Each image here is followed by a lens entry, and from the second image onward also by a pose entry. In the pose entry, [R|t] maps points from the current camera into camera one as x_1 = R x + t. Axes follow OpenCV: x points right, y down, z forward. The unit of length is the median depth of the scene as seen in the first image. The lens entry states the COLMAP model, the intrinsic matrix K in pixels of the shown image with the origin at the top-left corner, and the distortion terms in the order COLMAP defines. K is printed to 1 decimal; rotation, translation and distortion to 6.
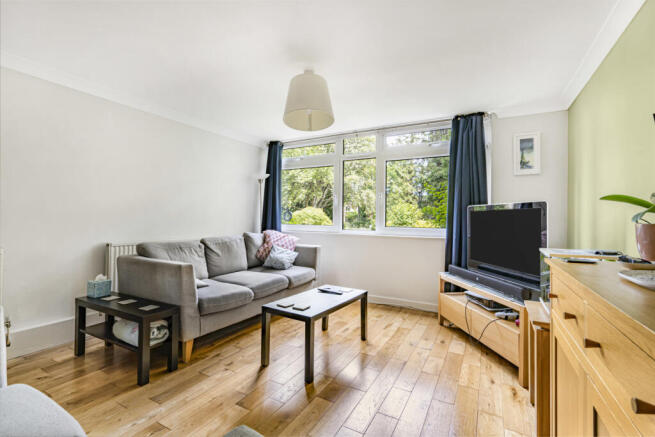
lens RADIAL K [[296.6, 0, 327.5], [0, 296.6, 218.5], [0, 0, 1]] dist [-0.001294, 0.000086]
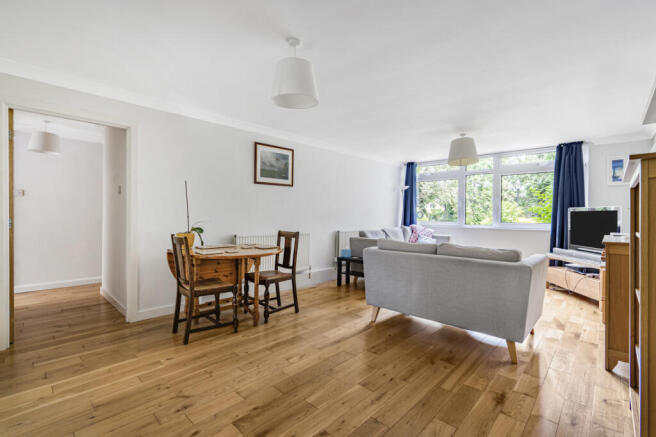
lens RADIAL K [[297.0, 0, 328.0], [0, 297.0, 218.5], [0, 0, 1]] dist [-0.001294, 0.000086]
pose [[0.966705, -0.000807, -0.255891, -0.284112], [0.002975, 0.999963, 0.008083, -0.005605], [0.255875, -0.008575, 0.966672, -0.682051]]
